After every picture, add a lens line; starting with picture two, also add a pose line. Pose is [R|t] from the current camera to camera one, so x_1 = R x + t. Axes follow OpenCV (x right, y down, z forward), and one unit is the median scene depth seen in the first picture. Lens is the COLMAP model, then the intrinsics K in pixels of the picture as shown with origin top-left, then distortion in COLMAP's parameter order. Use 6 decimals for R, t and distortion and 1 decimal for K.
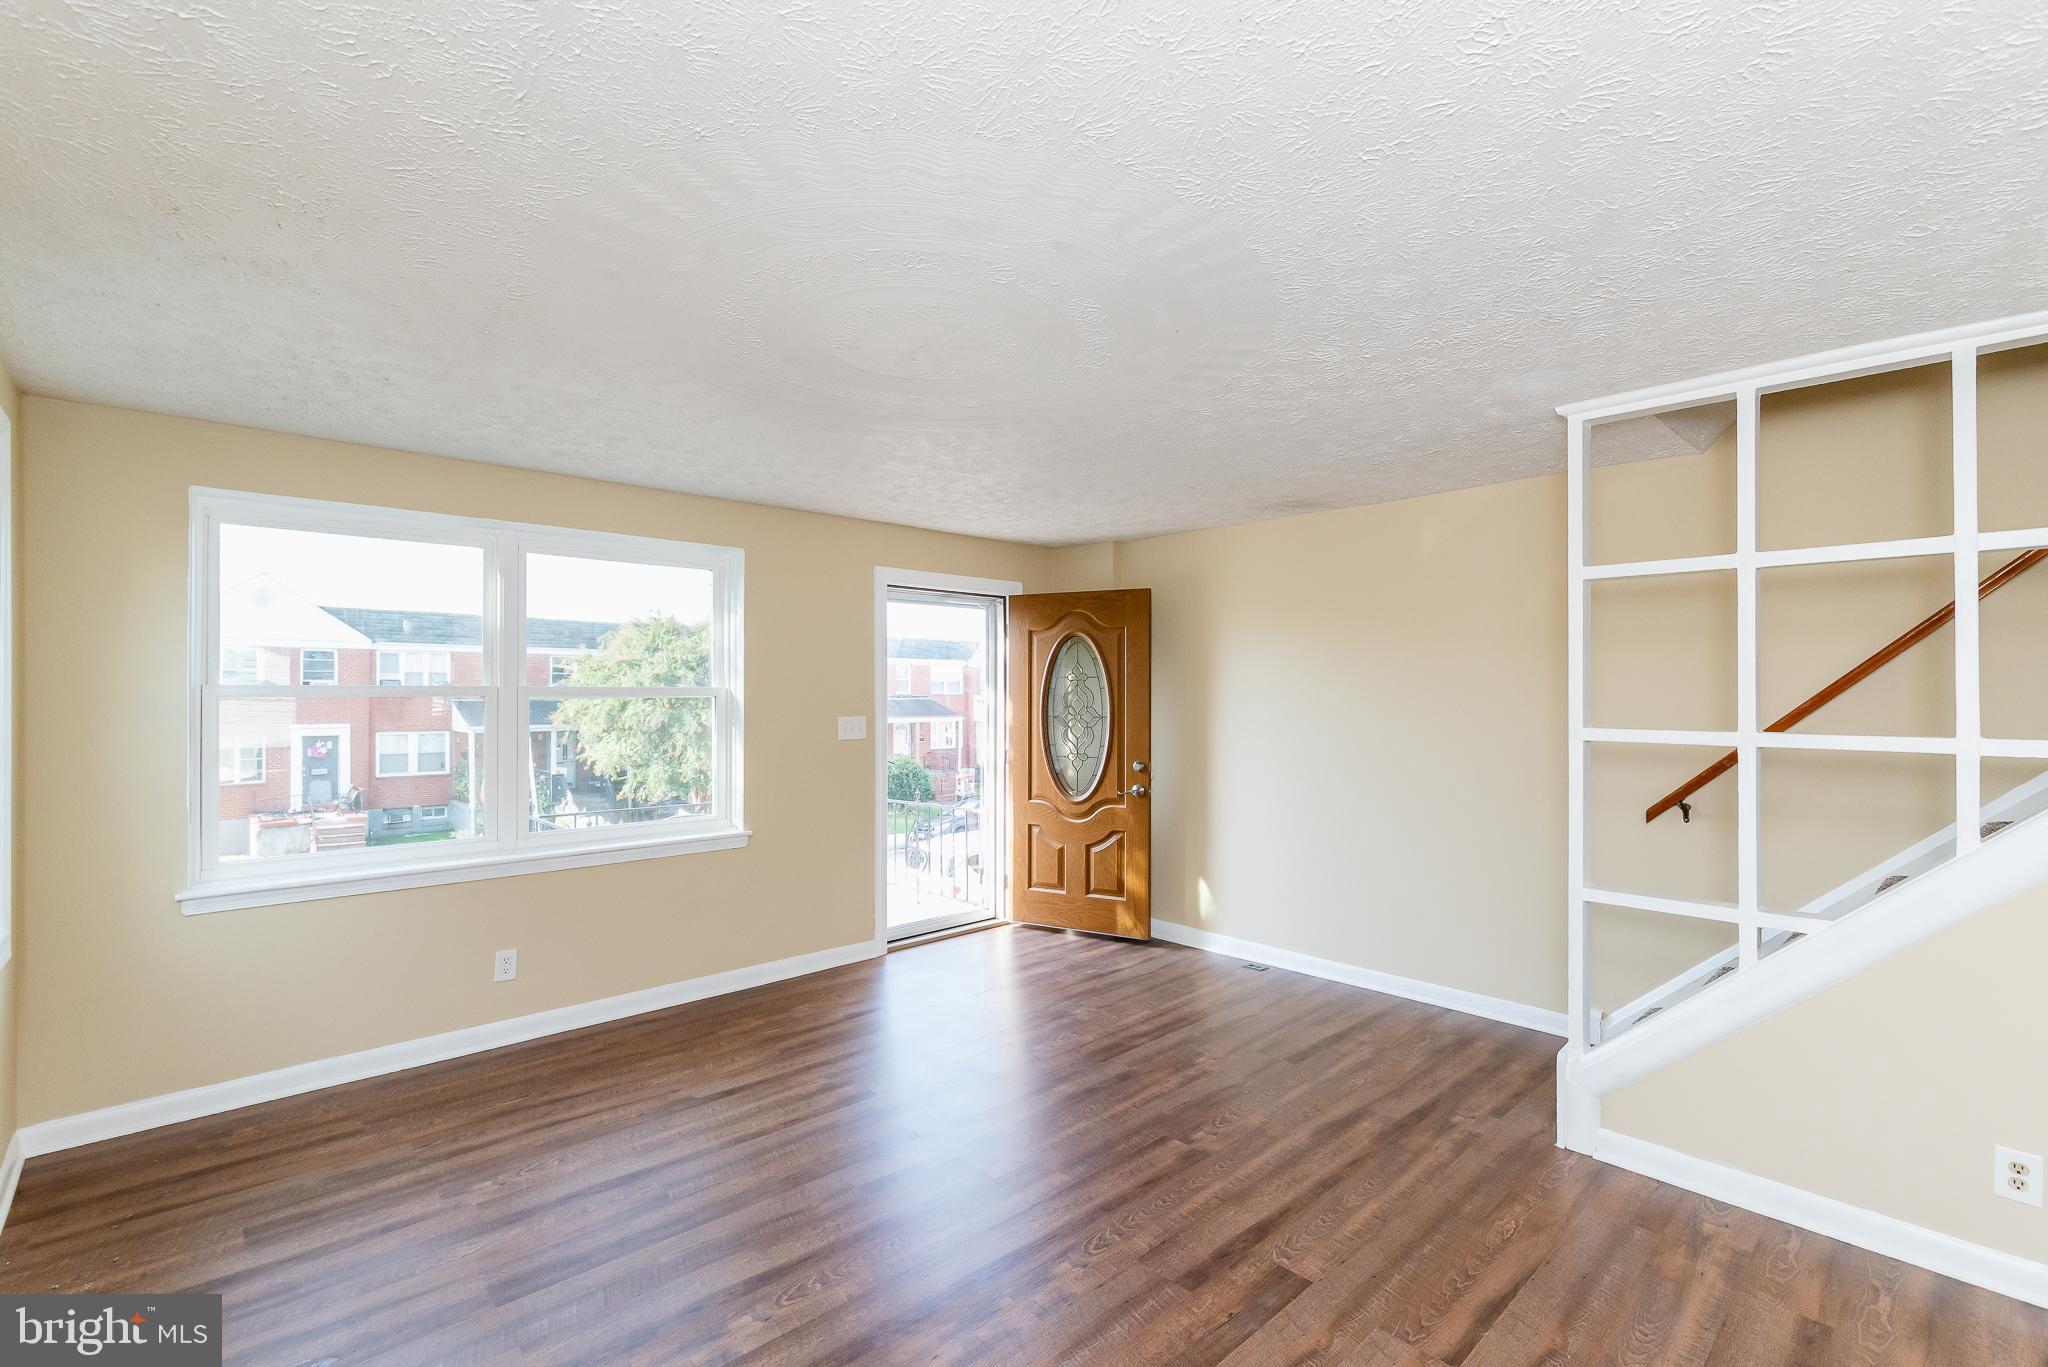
lens RADIAL K [[908.5, 0, 1030.1], [0, 908.5, 686.4], [0, 0, 1]] dist [-0.001739, -0.000380]
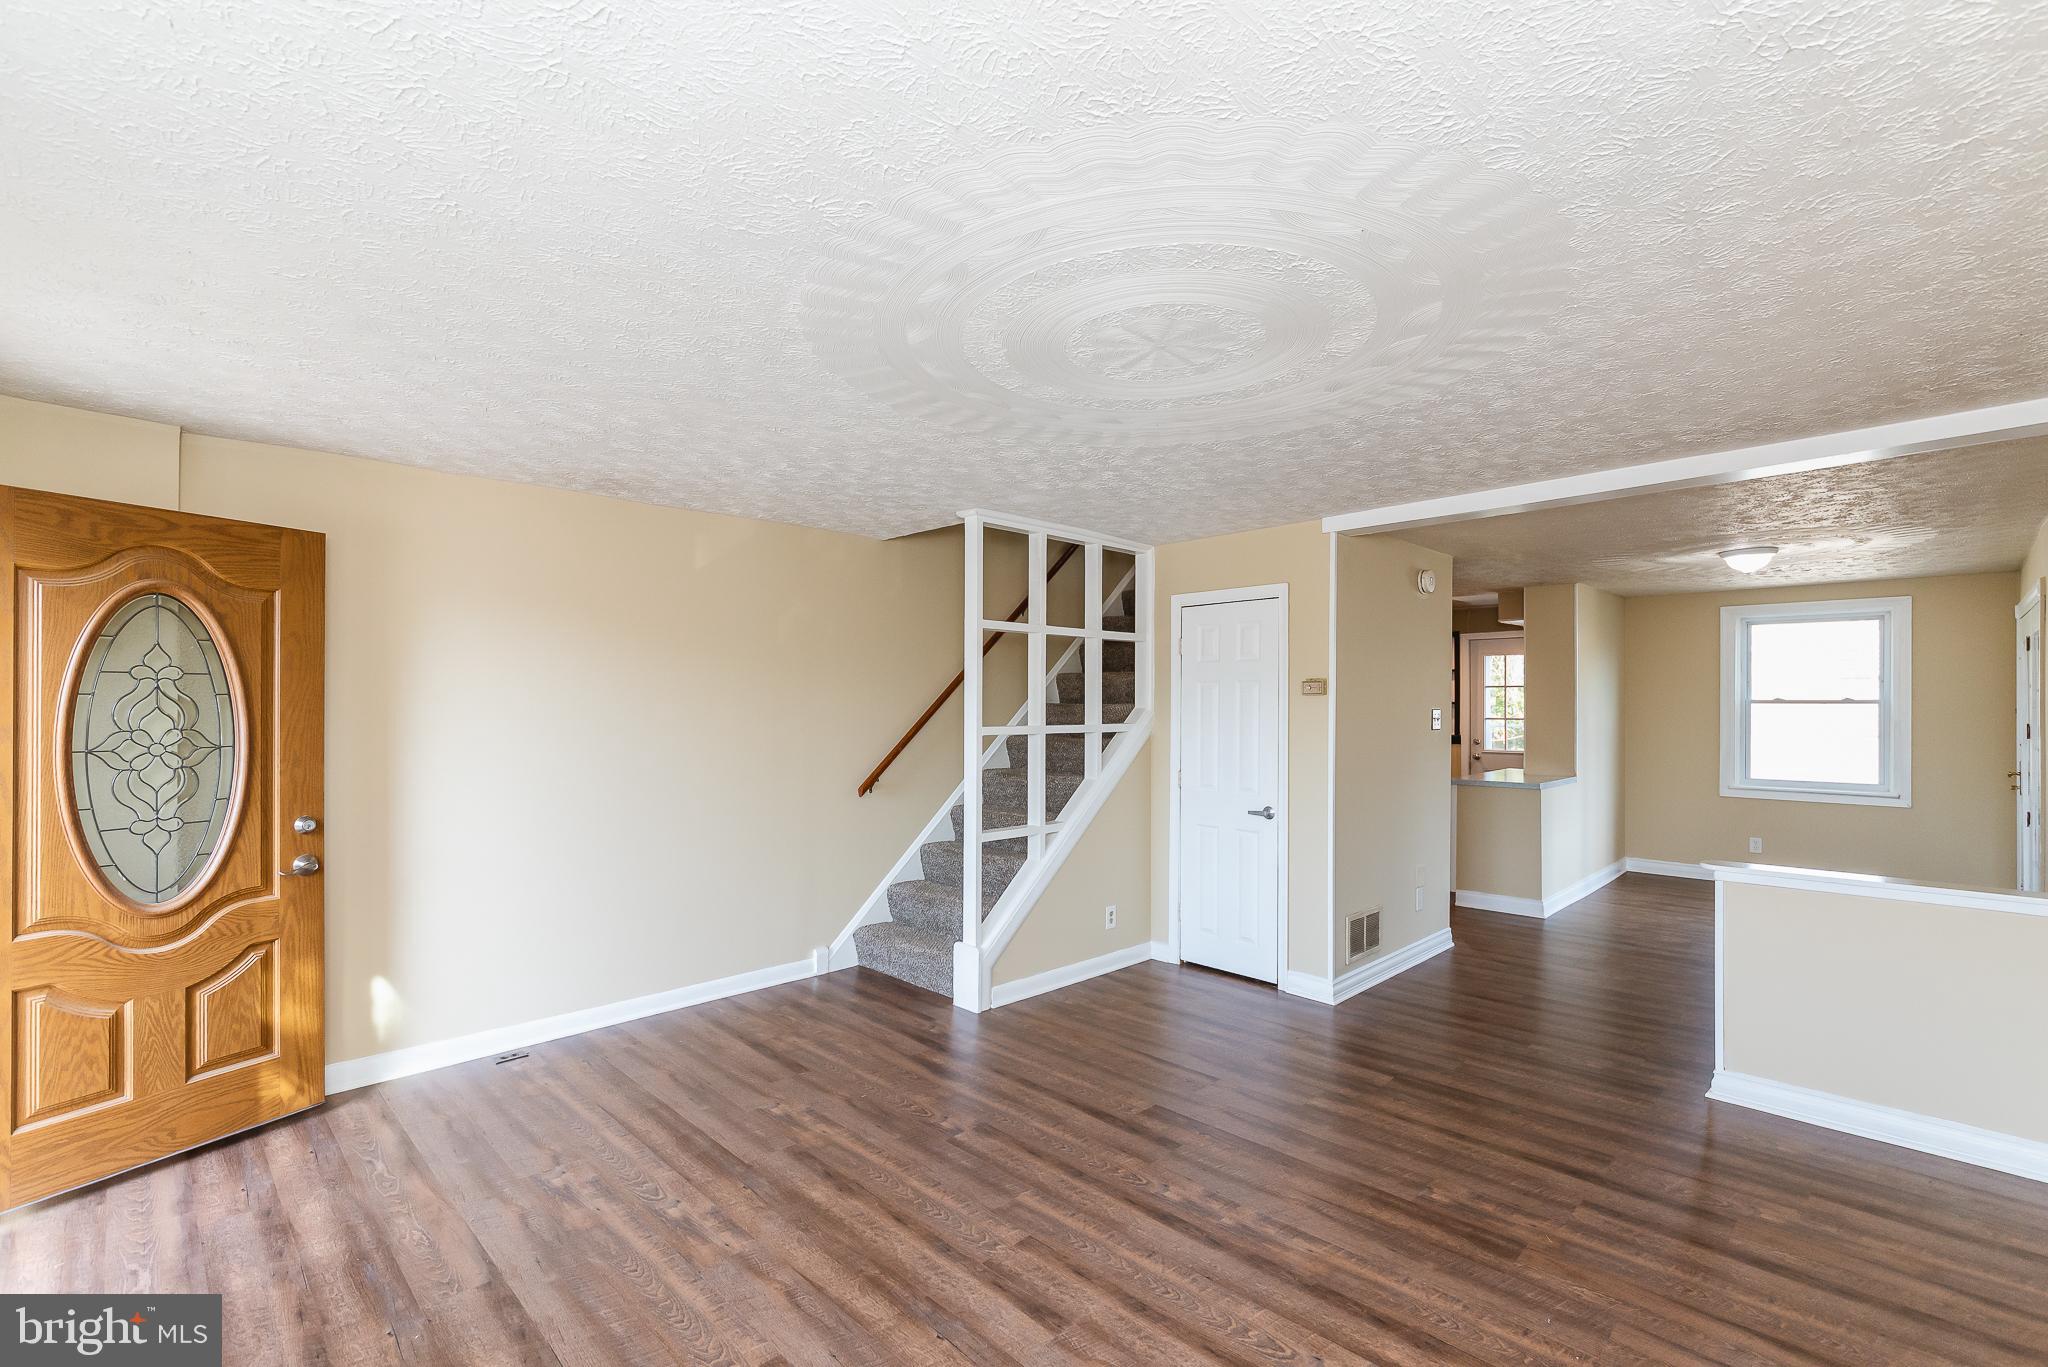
lens RADIAL K [[912.8, 0, 1028.3], [0, 912.8, 697.8], [0, 0, 1]] dist [-0.006711, 0.000569]
pose [[-0.025312, 0.005732, 0.999663, -0.541967], [-0.007404, 0.999955, -0.005921, 0.004399], [-0.999652, -0.007551, -0.025269, 0.582783]]
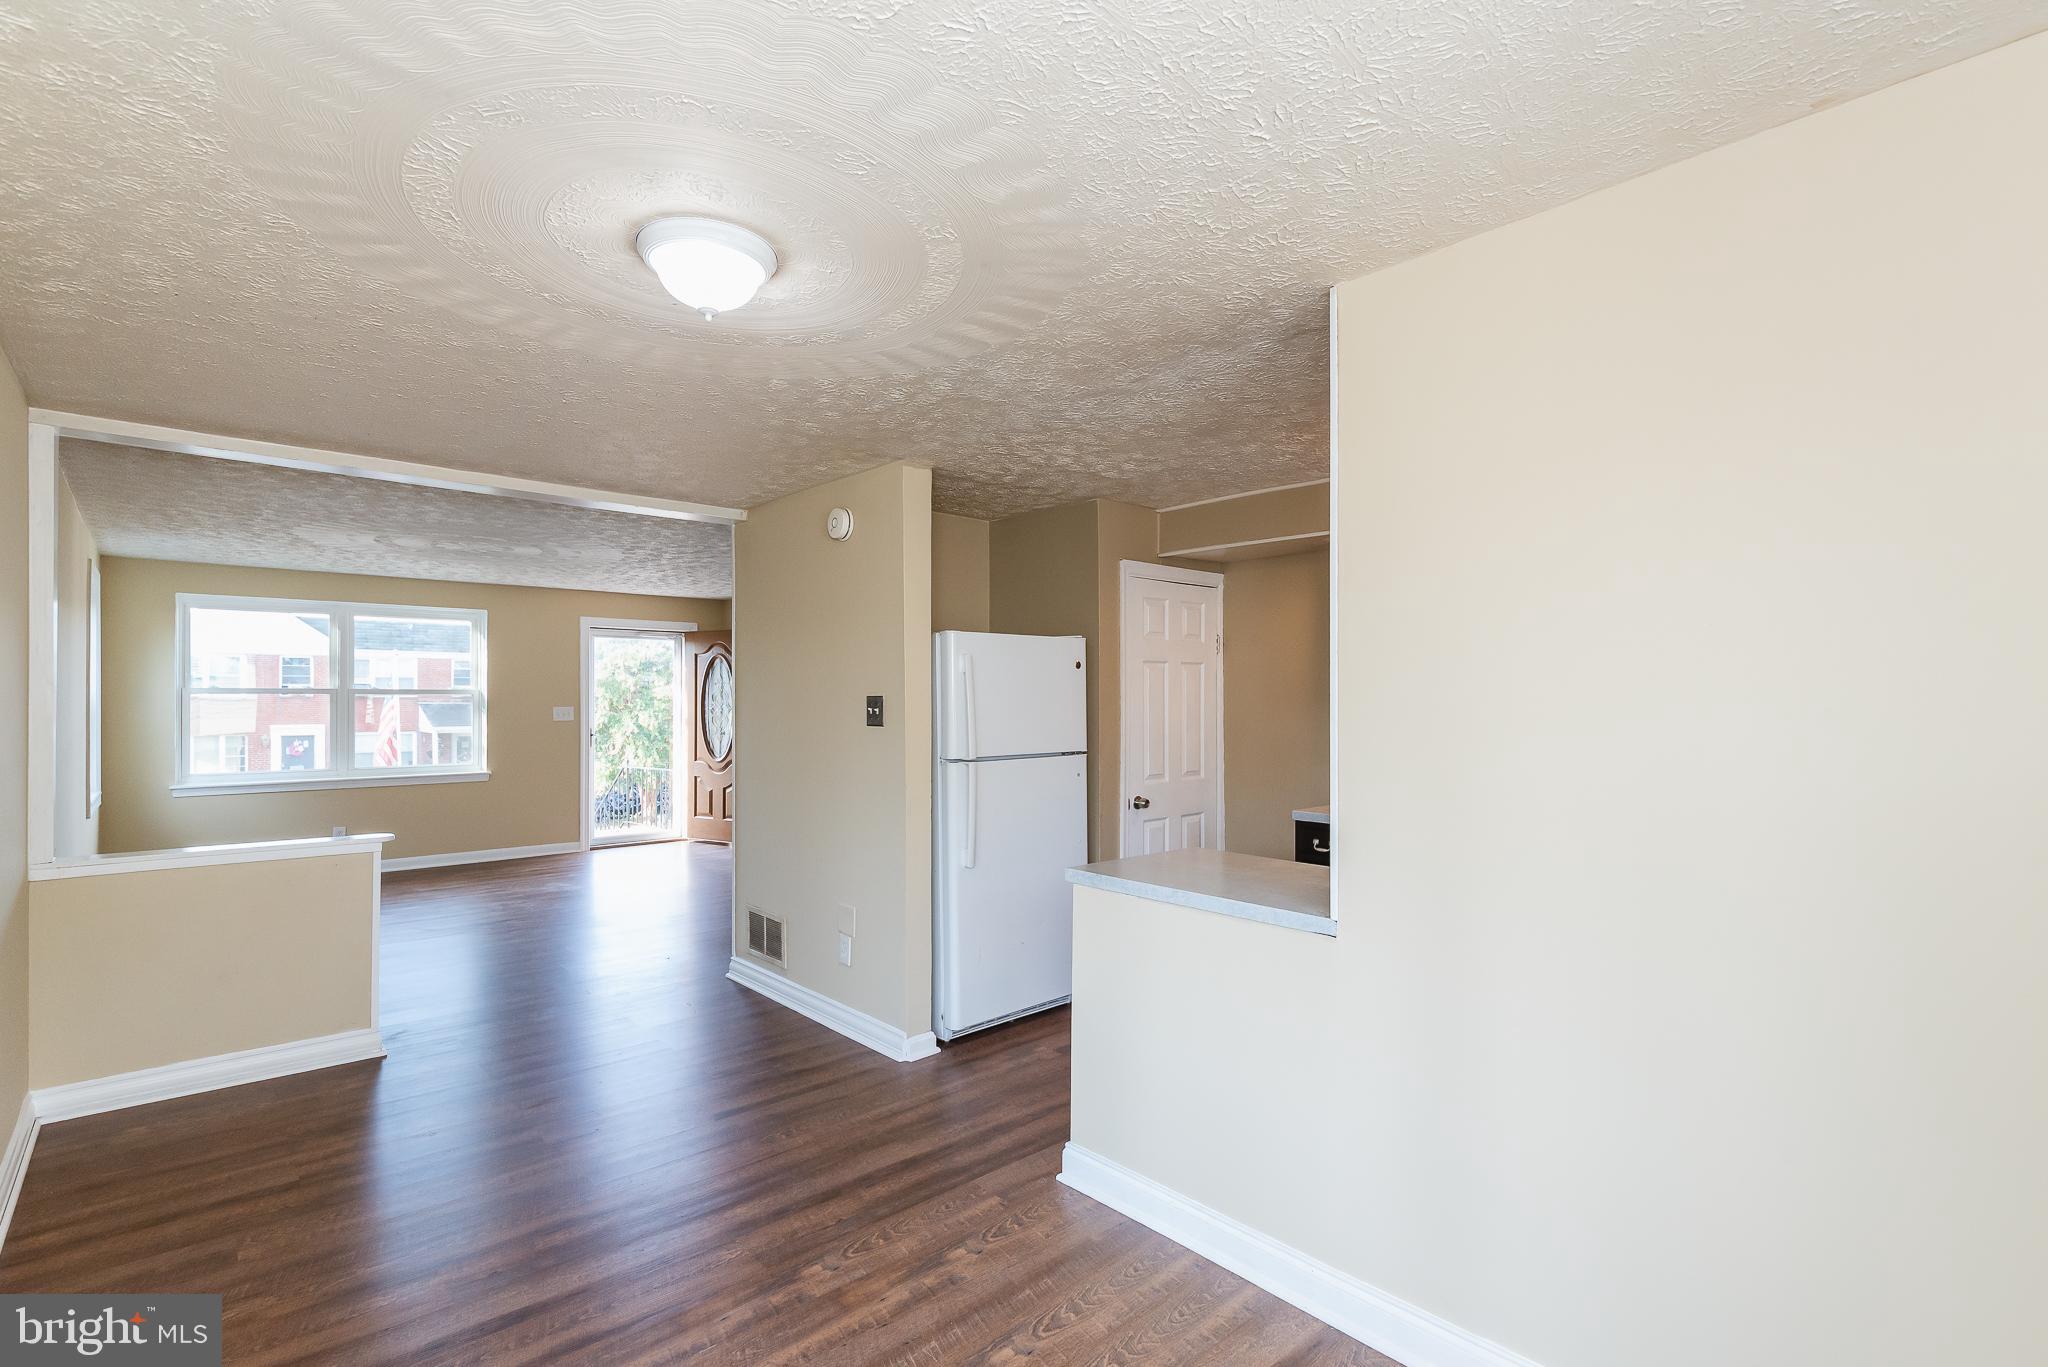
lens RADIAL K [[956.3, 0, 1024.2], [0, 956.3, 696.3], [0, 0, 1]] dist [0.001817, -0.006920]
pose [[0.999704, 0.000742, -0.024326, 0.703237], [-0.000608, 0.999985, 0.005526, 0.003493], [0.024330, -0.005509, 0.999689, -0.747215]]
